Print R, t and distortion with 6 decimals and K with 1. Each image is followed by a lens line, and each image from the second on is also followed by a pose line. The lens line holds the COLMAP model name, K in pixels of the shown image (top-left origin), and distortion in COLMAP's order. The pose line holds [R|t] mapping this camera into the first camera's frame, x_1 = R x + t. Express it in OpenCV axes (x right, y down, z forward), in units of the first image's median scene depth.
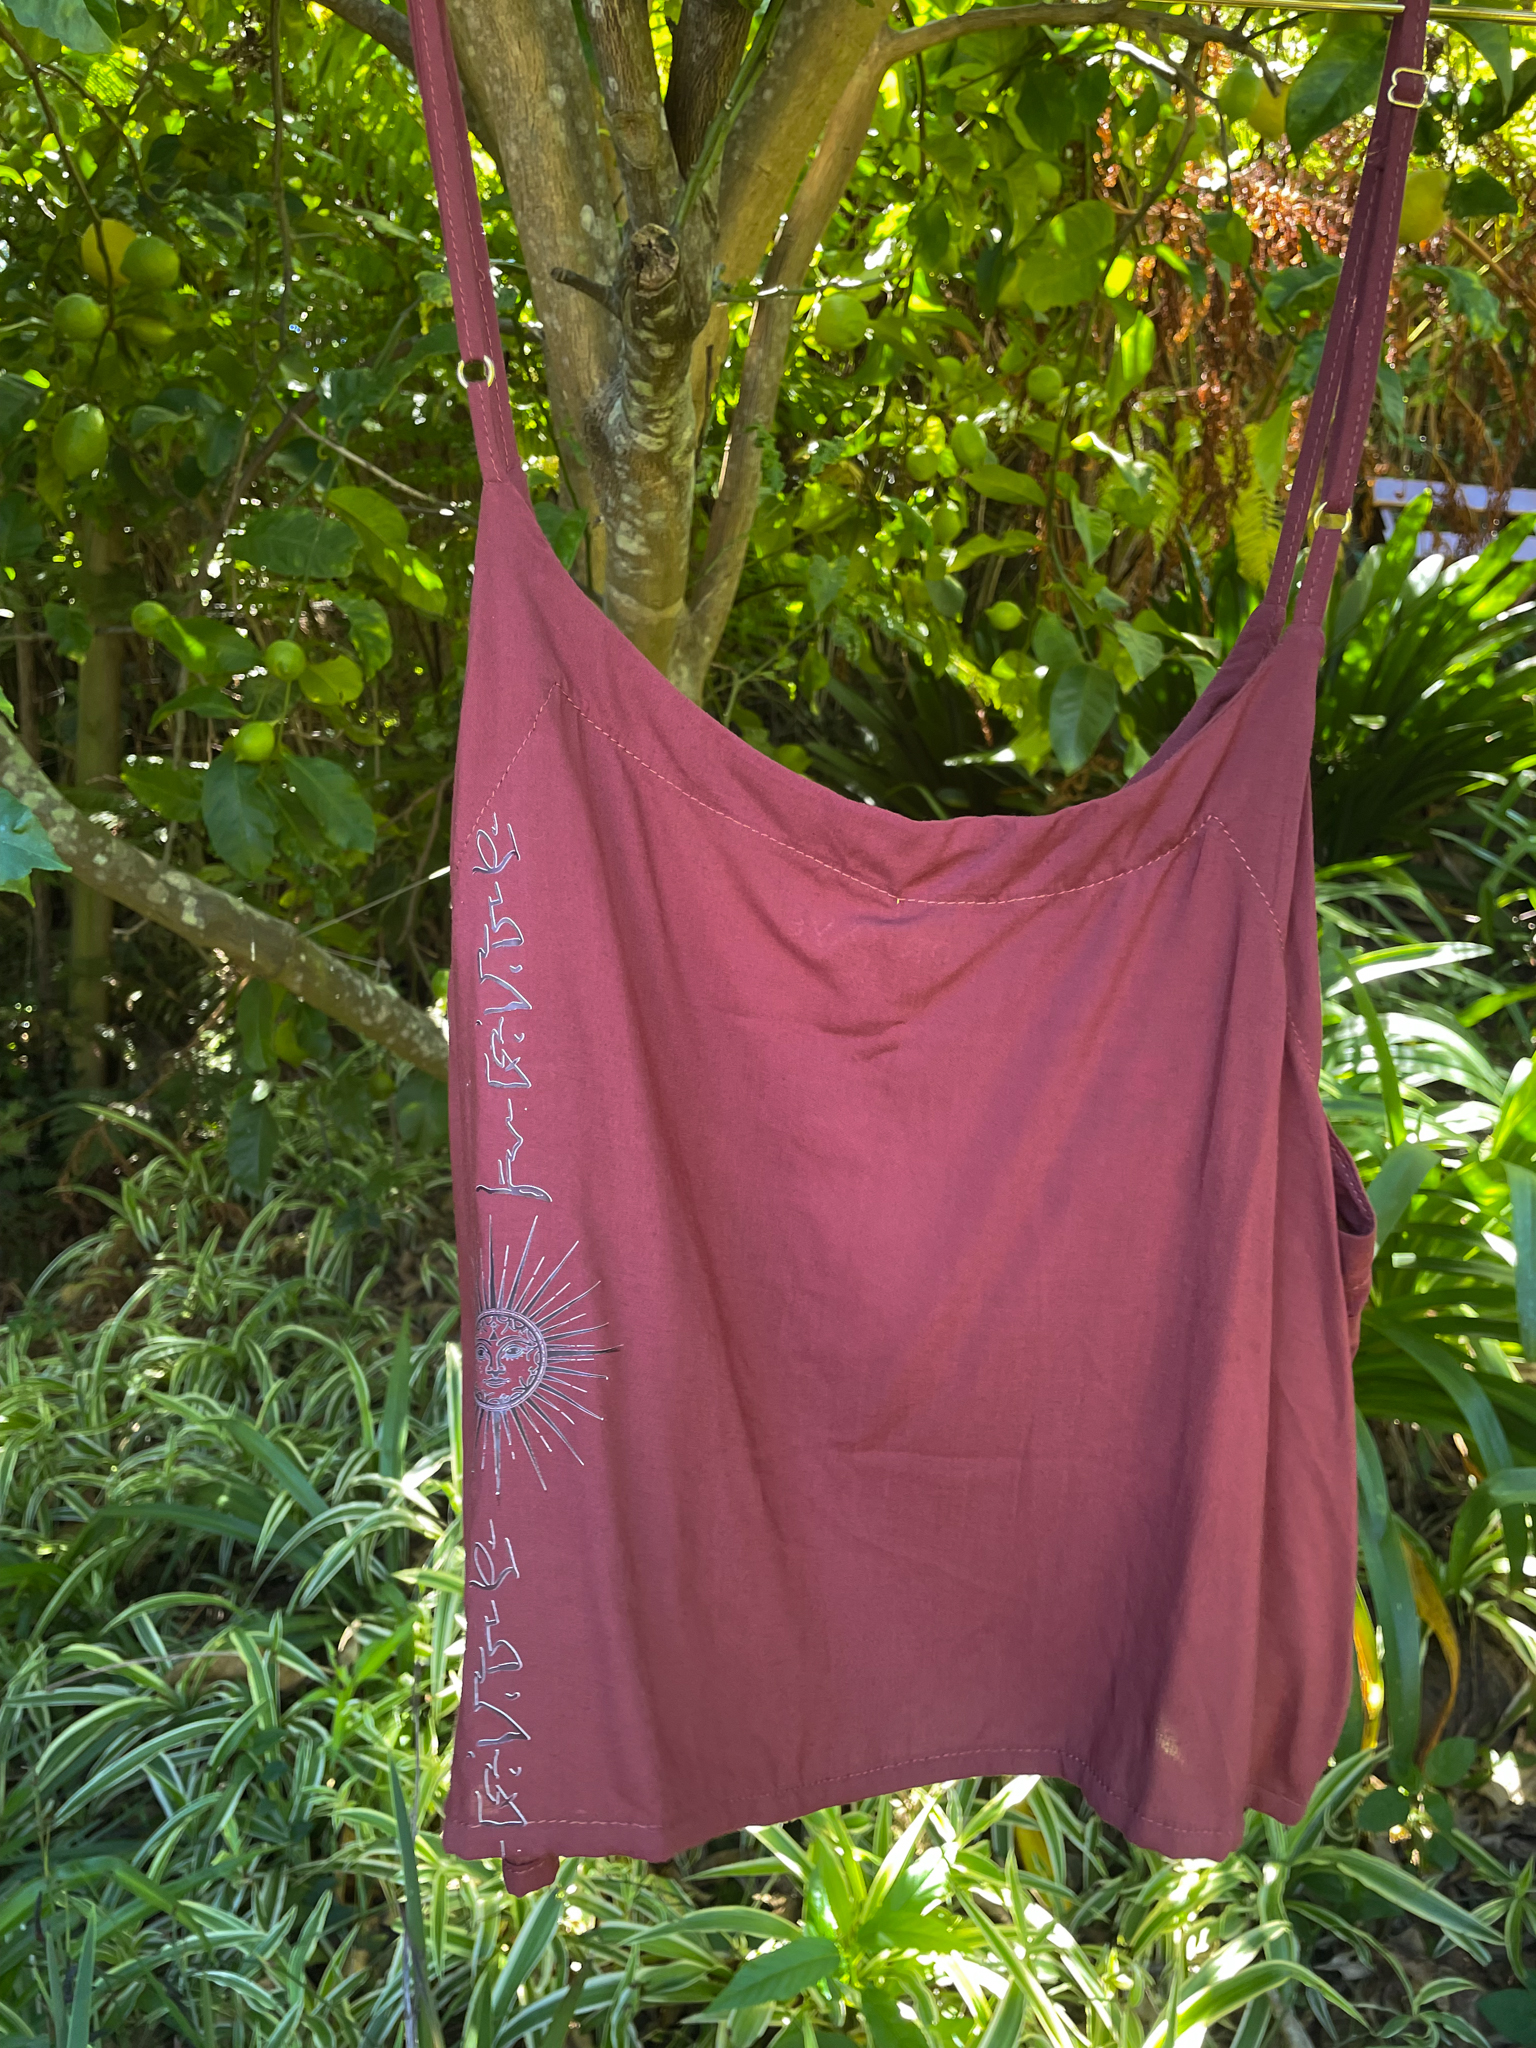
lens RADIAL K [[1593.5, 0, 766.1], [0, 1593.5, 1034.1], [0, 0, 1]] dist [0.075787, -0.115046]
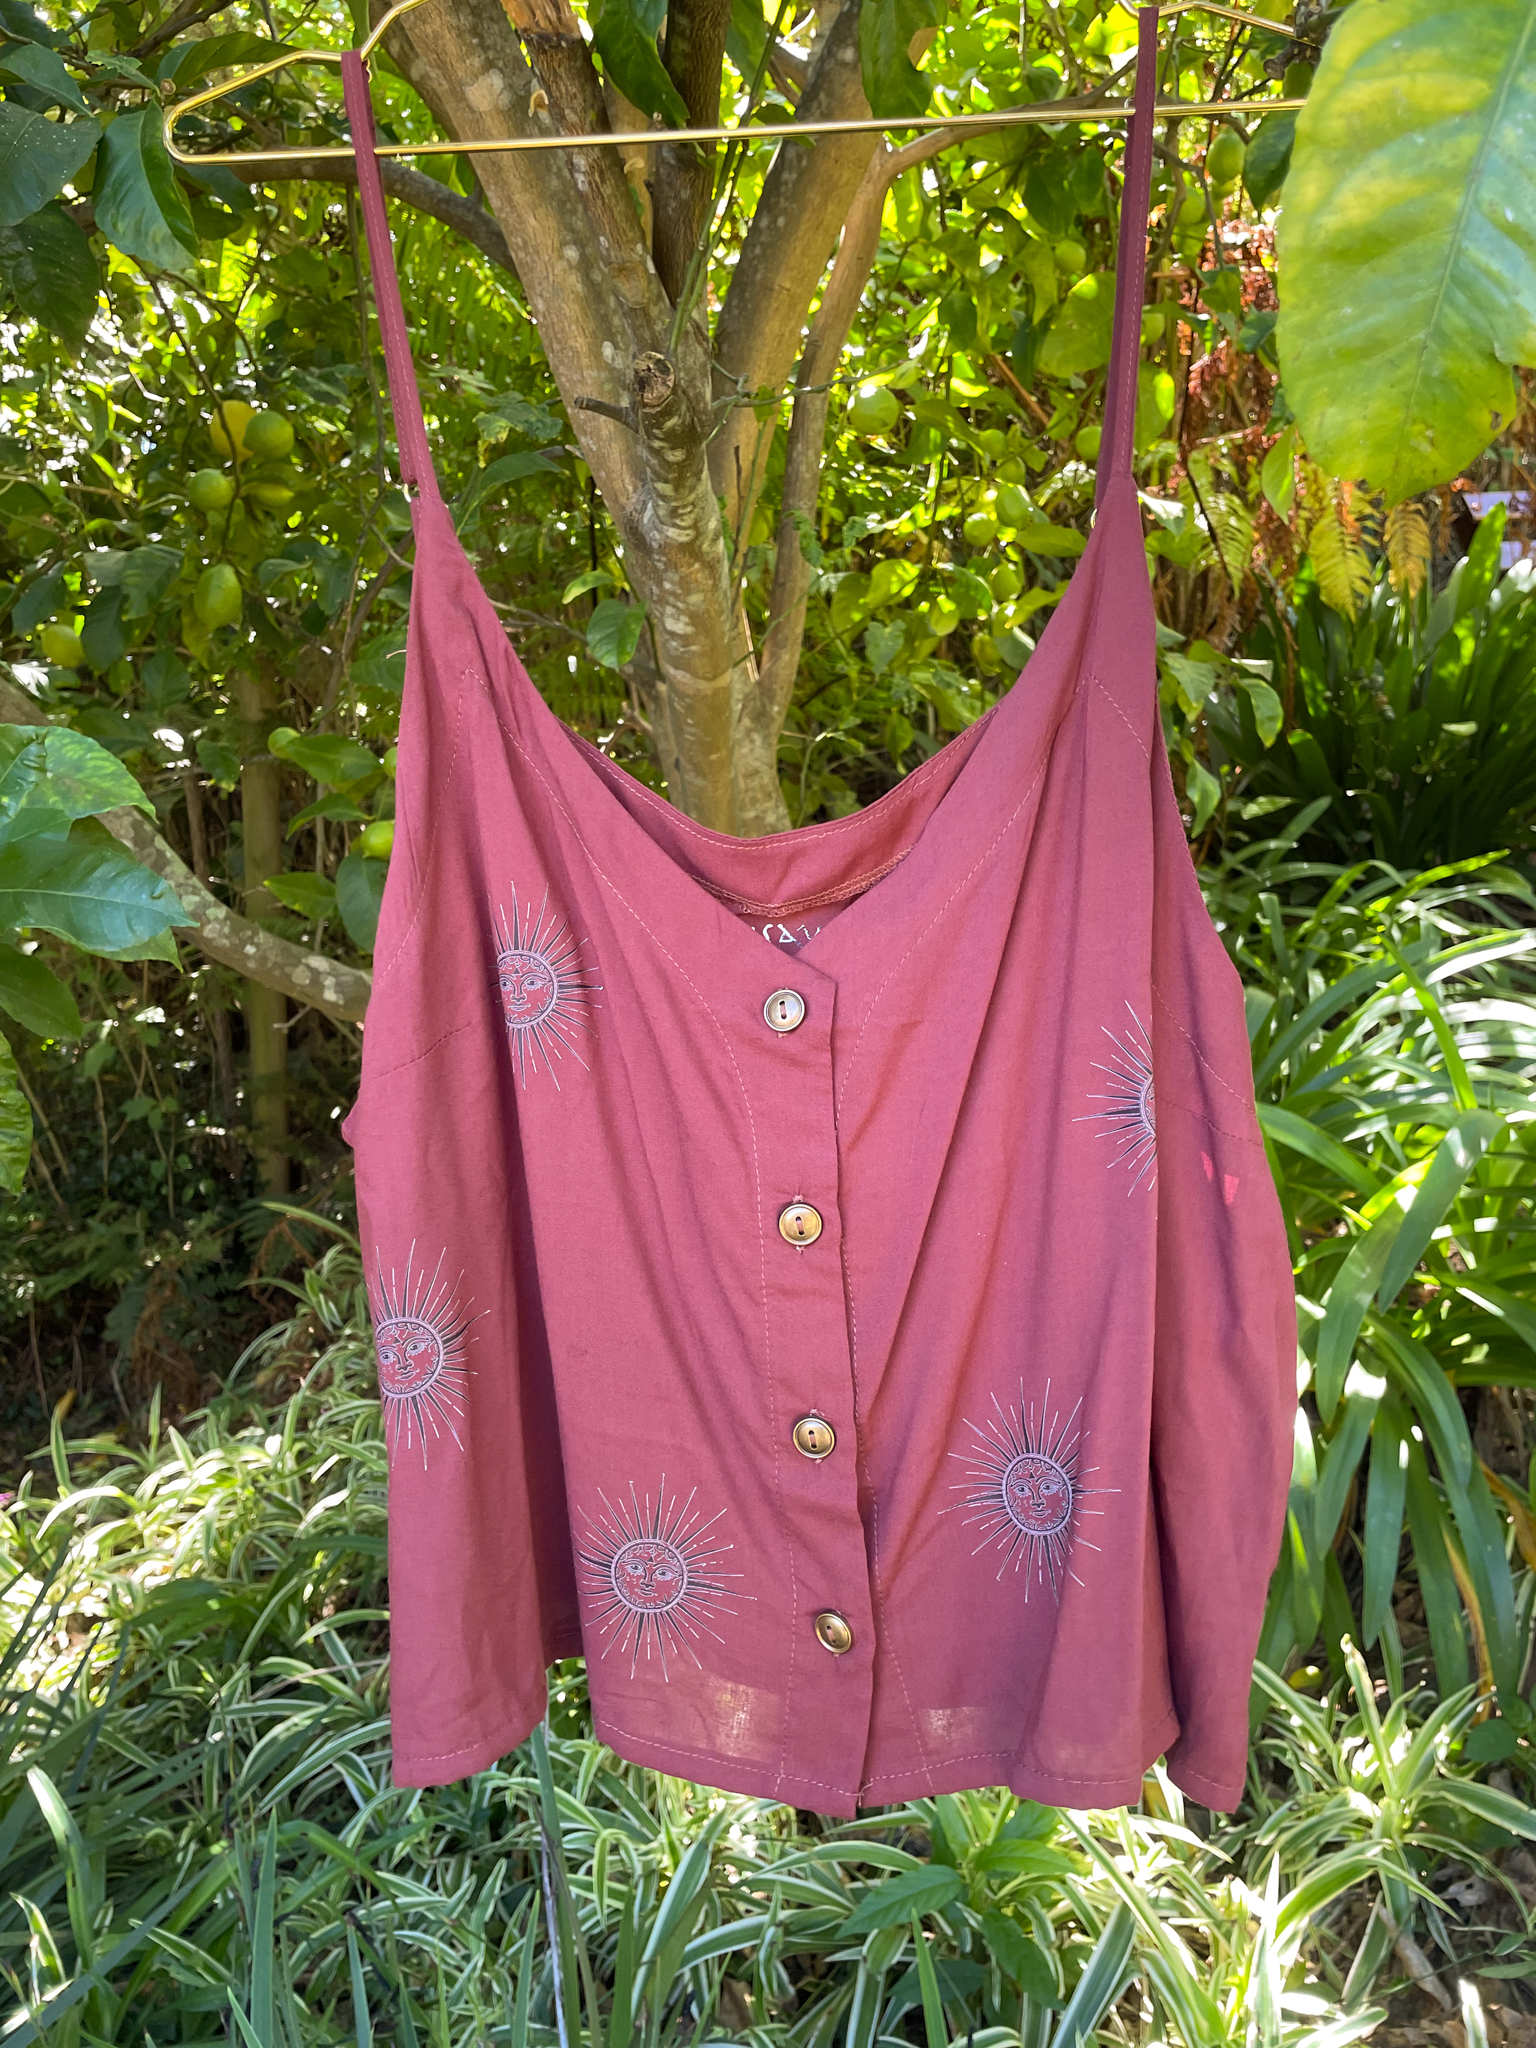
lens RADIAL K [[1593.5, 0, 771.6], [0, 1593.5, 1033.7], [0, 0, 1]] dist [0.075787, -0.115046]
pose [[0.991516, -0.085623, -0.097801, 0.051491], [0.080142, 0.995055, -0.058668, 0.040595], [0.102341, 0.050333, 0.993475, -0.078192]]
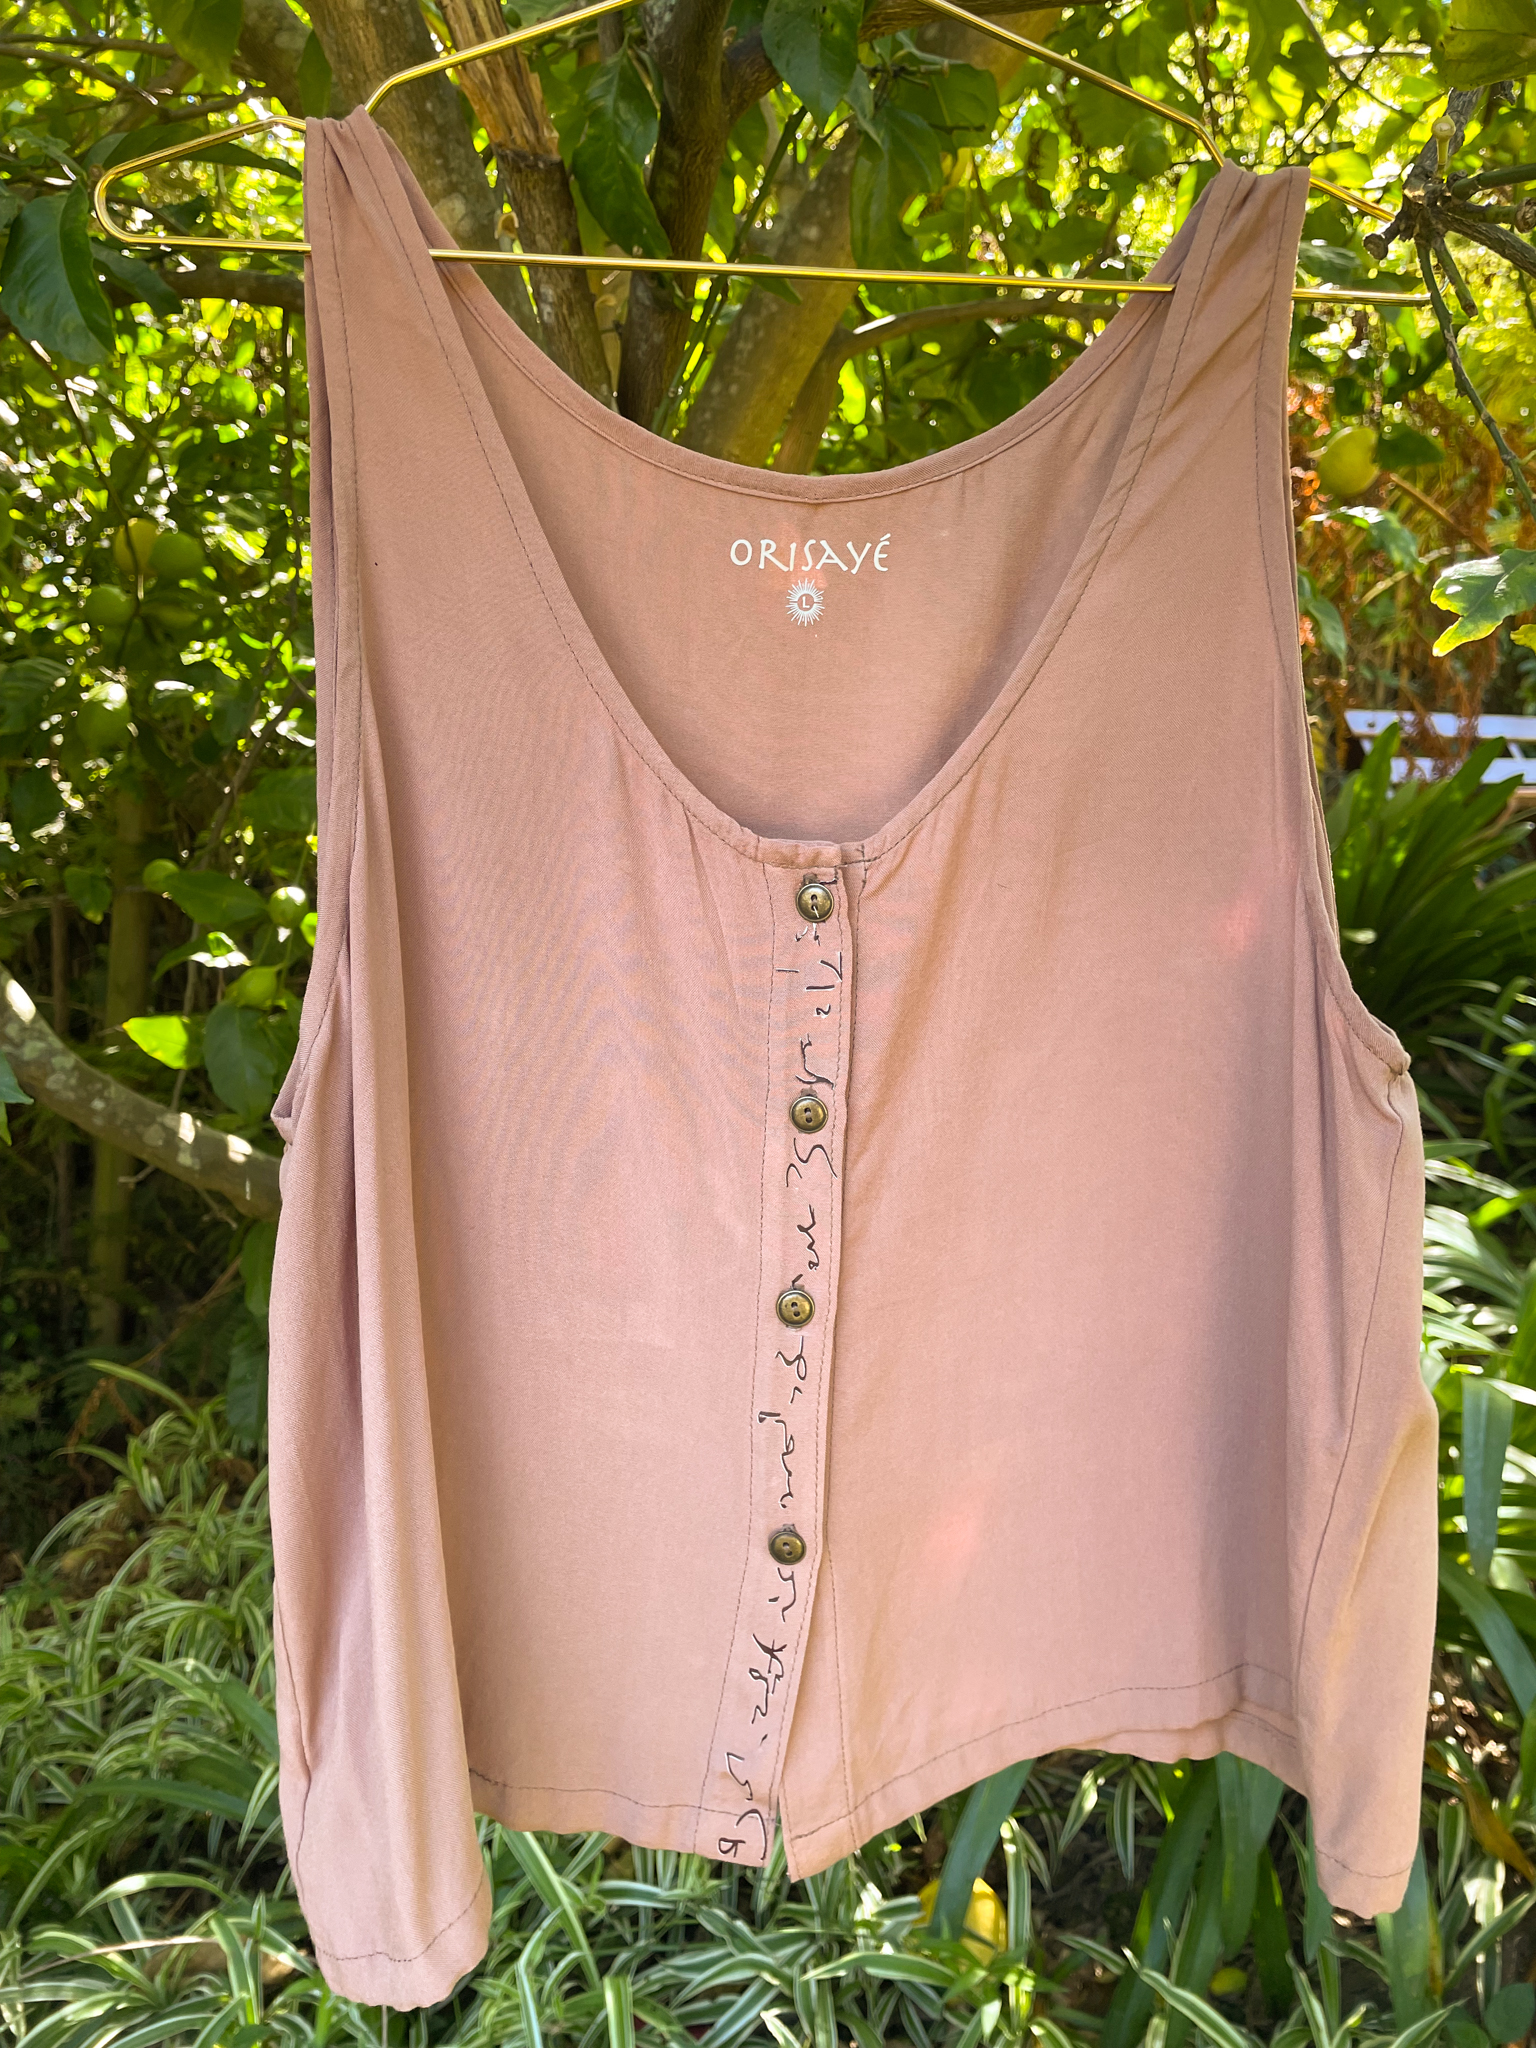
lens RADIAL K [[1593.5, 0, 775.3], [0, 1593.5, 1015.5], [0, 0, 1]] dist [0.075787, -0.115046]
pose [[0.999313, -0.035457, -0.010796, 0.024063], [0.033281, 0.986604, -0.159705, 0.011249], [0.016314, 0.159236, 0.987106, -0.007155]]
